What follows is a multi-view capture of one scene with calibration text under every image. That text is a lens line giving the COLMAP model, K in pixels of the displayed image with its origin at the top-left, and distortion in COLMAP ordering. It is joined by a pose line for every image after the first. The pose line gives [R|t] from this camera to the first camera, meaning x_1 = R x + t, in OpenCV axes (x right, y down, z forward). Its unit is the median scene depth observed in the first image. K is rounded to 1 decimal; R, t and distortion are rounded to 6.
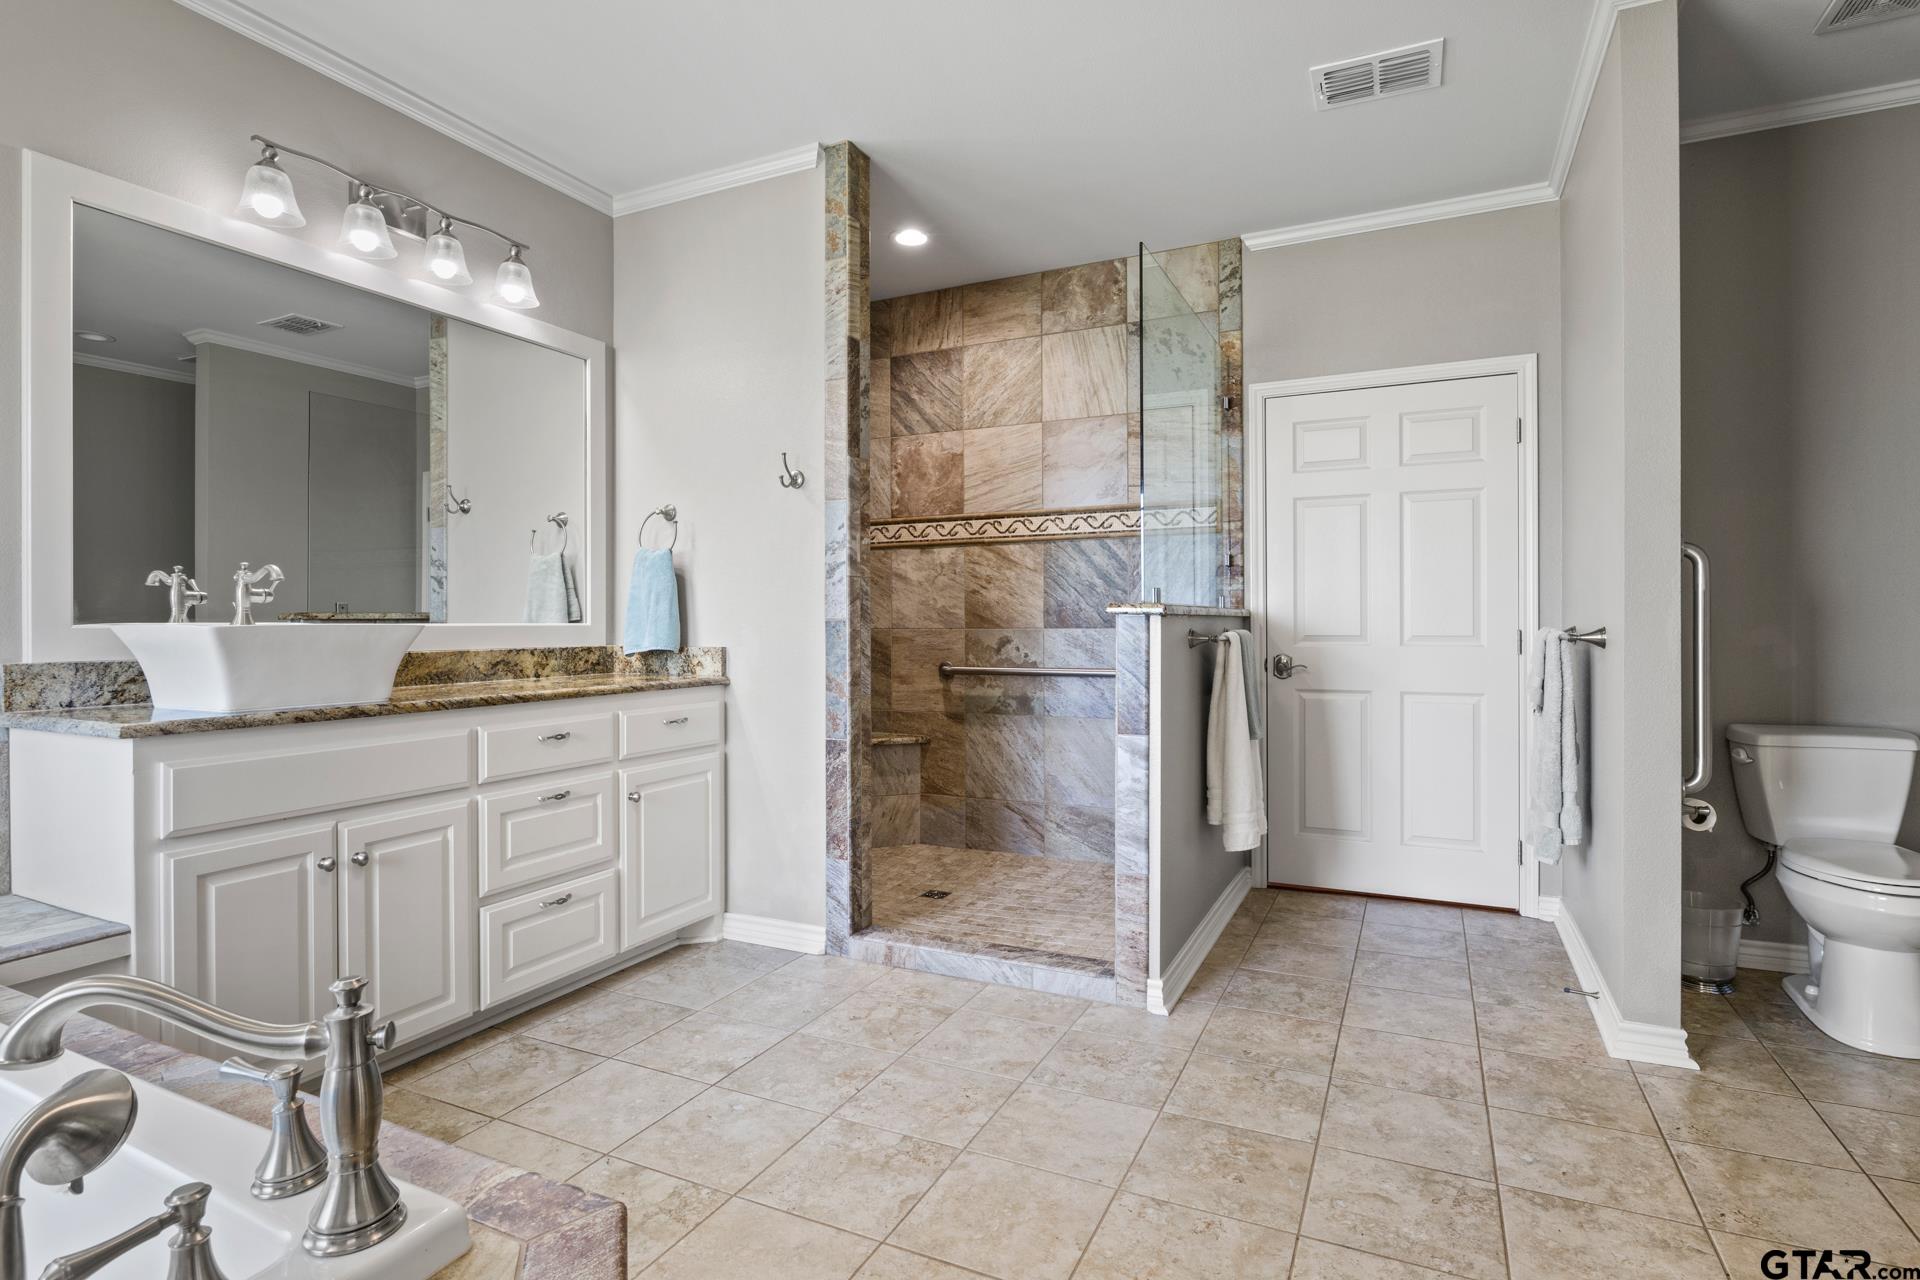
lens RADIAL K [[956.5, 0, 966.7], [0, 956.5, 627.7], [0, 0, 1]] dist [-0.007033, -0.001010]
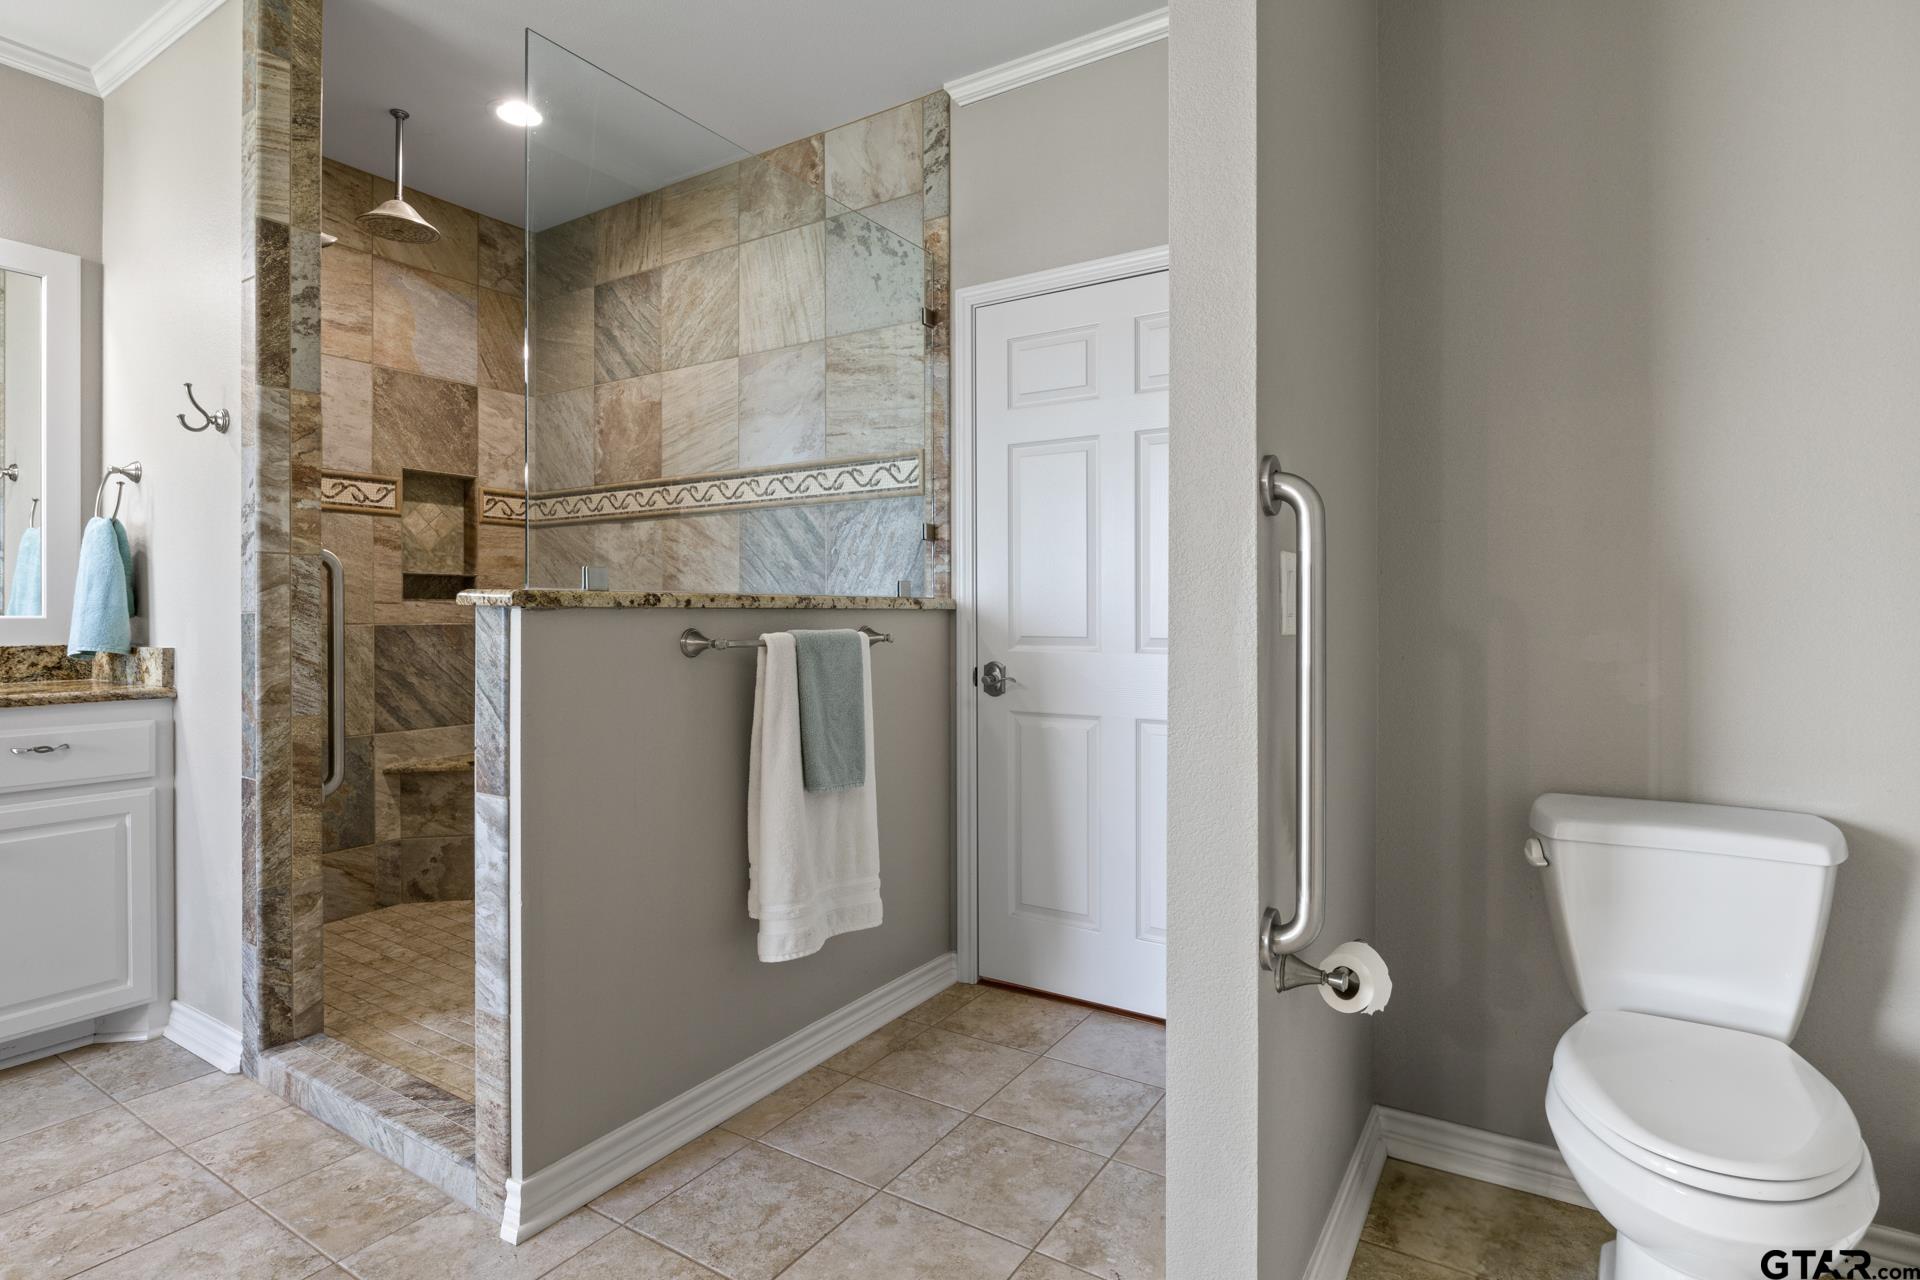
lens RADIAL K [[962.0, 0, 967.0], [0, 962.0, 619.4], [0, 0, 1]] dist [-0.003638, -0.001411]
pose [[0.993429, 0.004543, -0.114361, 0.384435], [-0.004329, 0.999988, 0.002118, -0.005555], [0.114369, -0.001609, 0.993437, 0.271331]]
